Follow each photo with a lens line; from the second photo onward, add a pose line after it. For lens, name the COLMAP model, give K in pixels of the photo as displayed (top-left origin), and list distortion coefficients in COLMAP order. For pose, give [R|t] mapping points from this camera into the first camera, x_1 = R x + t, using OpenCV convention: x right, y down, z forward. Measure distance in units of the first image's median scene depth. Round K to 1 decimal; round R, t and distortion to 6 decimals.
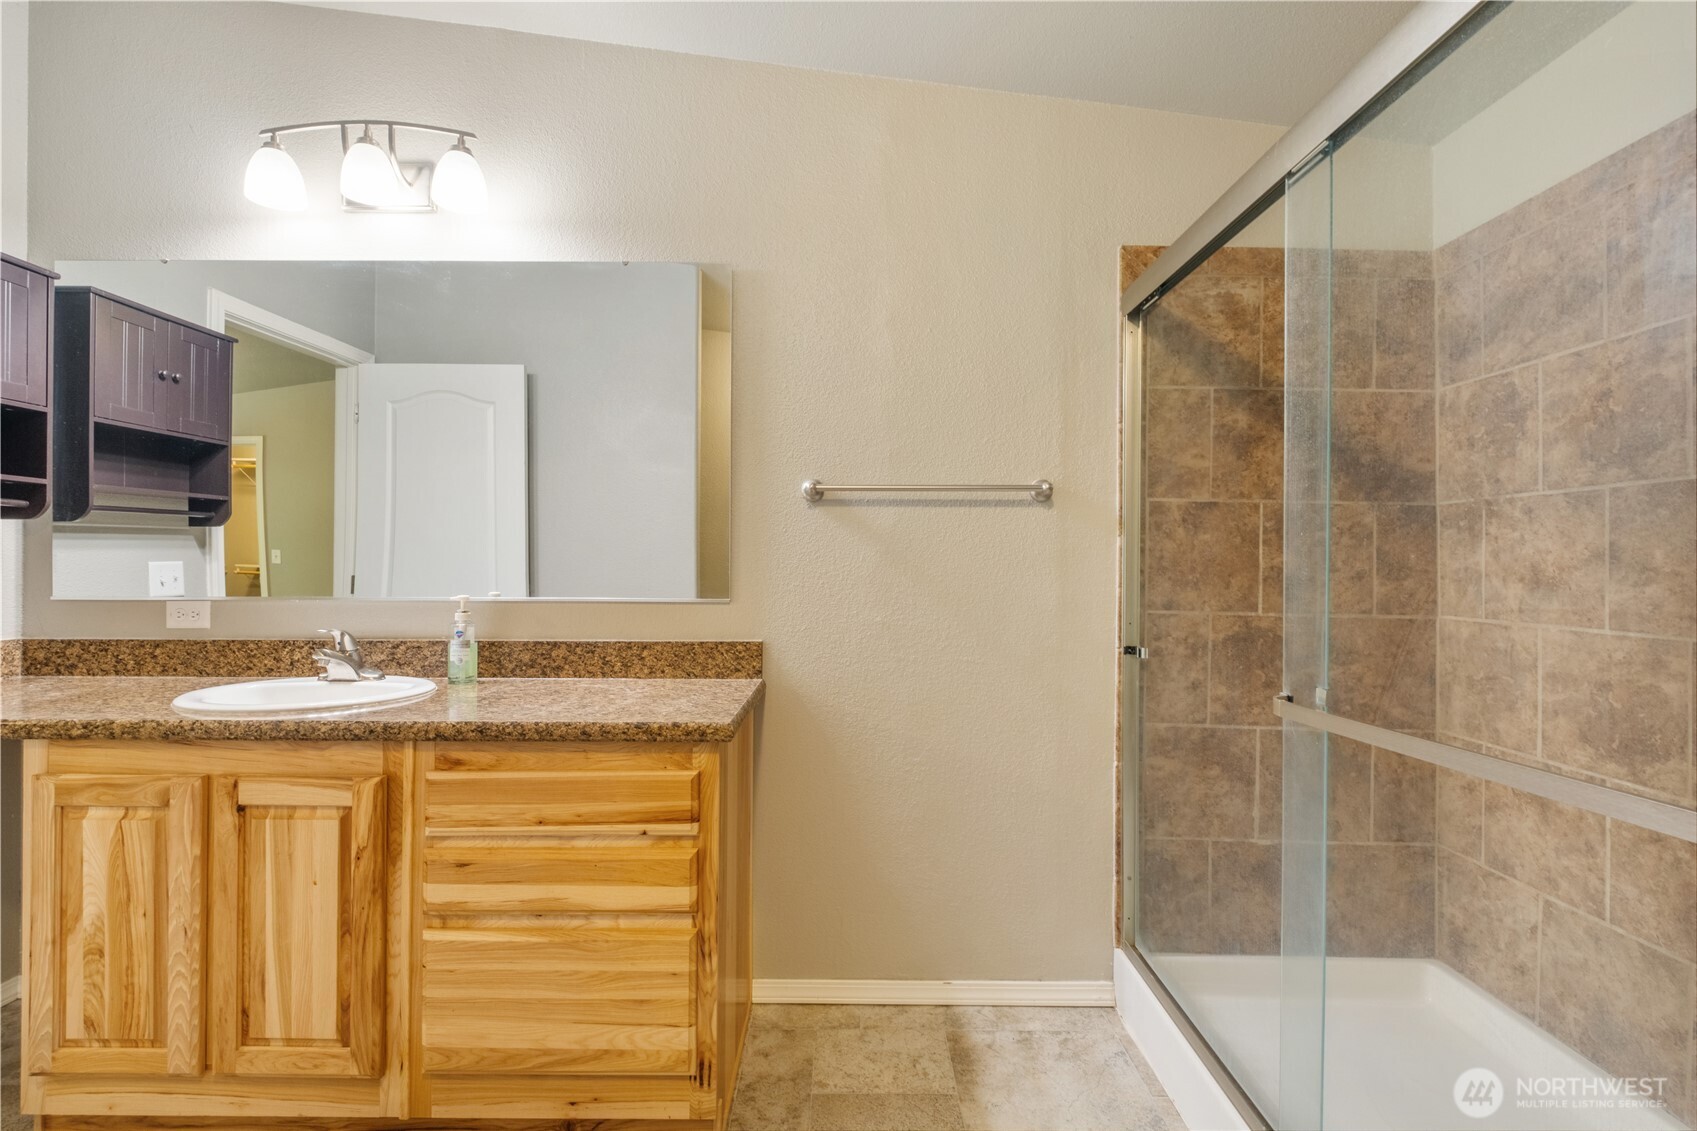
lens RADIAL K [[767.2, 0, 904.7], [0, 767.2, 564.9], [0, 0, 1]] dist [0.001267, -0.002785]
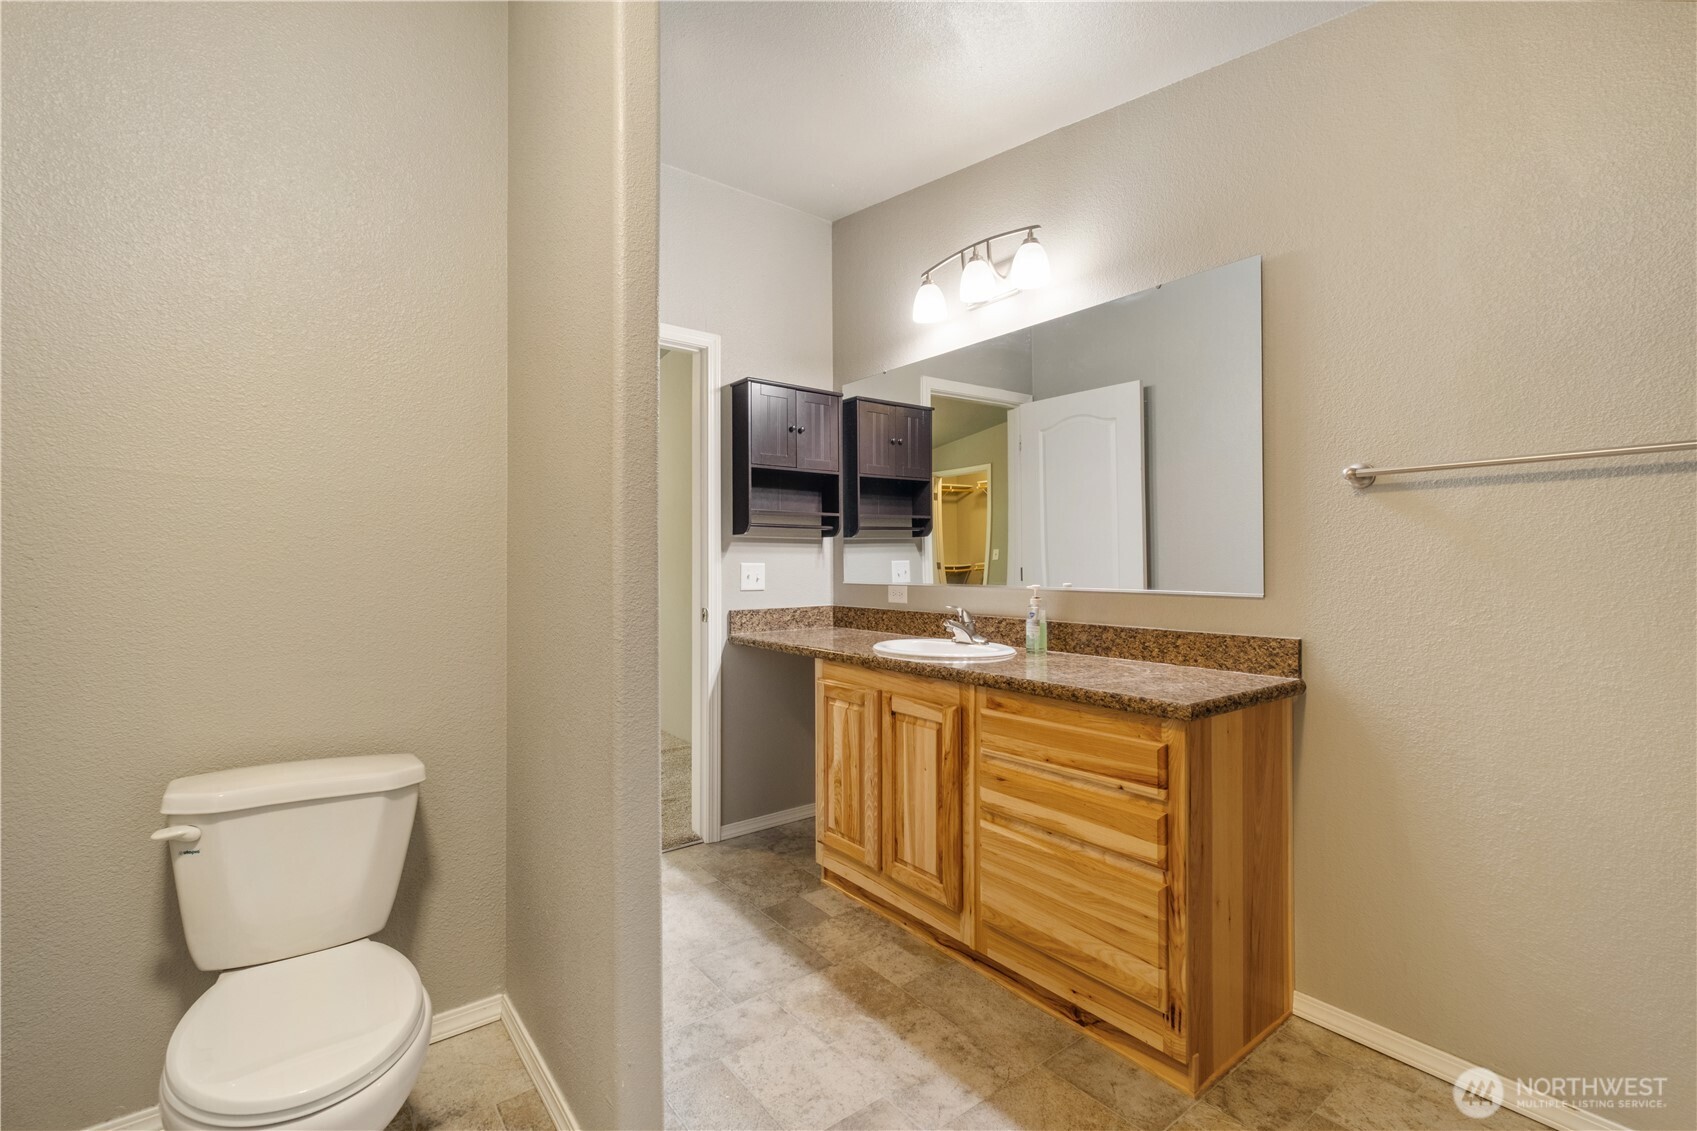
lens RADIAL K [[767.2, 0, 810.8], [0, 767.2, 564.1], [0, 0, 1]] dist [0.001267, -0.002785]
pose [[0.574341, -0.003616, -0.818608, 0.266992], [0.007510, 0.999971, 0.000852, 0.000532], [0.818582, -0.006637, 0.574352, -0.050647]]
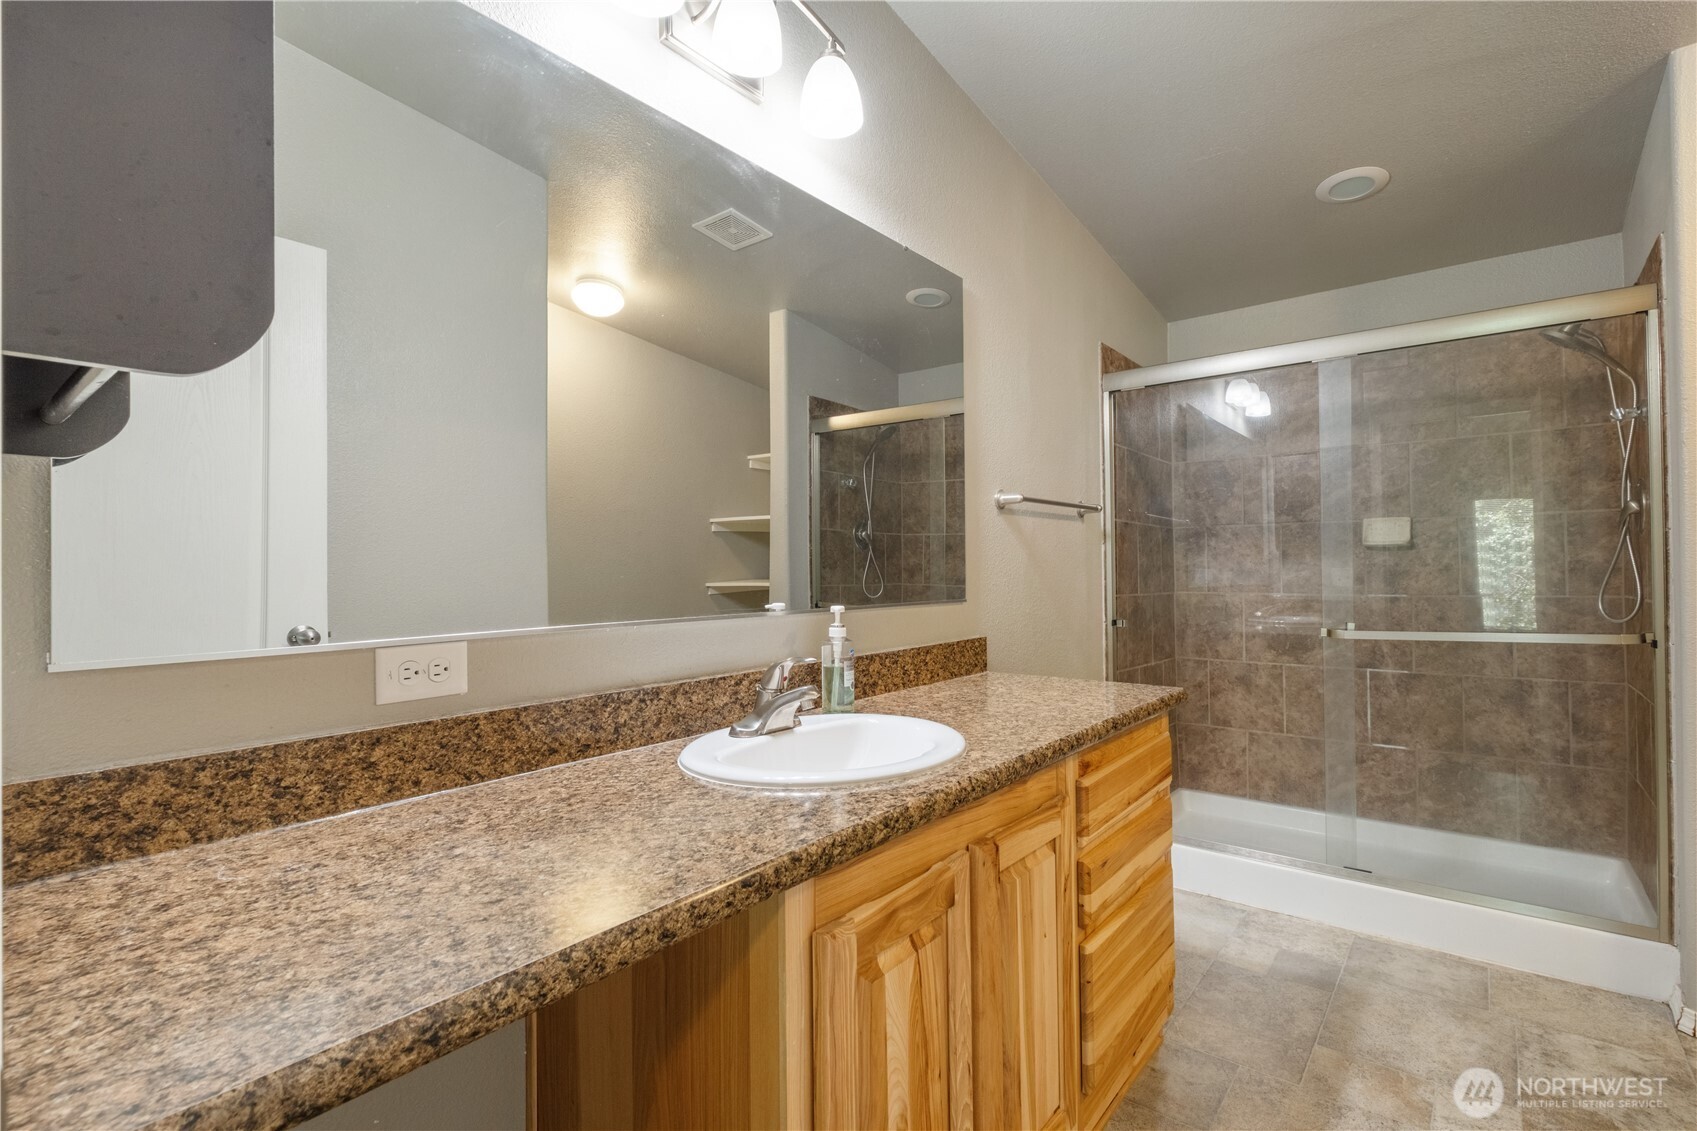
lens RADIAL K [[770.8, 0, 854.7], [0, 770.8, 559.6], [0, 0, 1]] dist [0.001463, -0.002739]
pose [[0.636360, -0.001864, 0.771390, -1.228450], [0.011639, 0.999906, -0.007185, -0.003381], [-0.771304, 0.013551, 0.636323, 0.479564]]
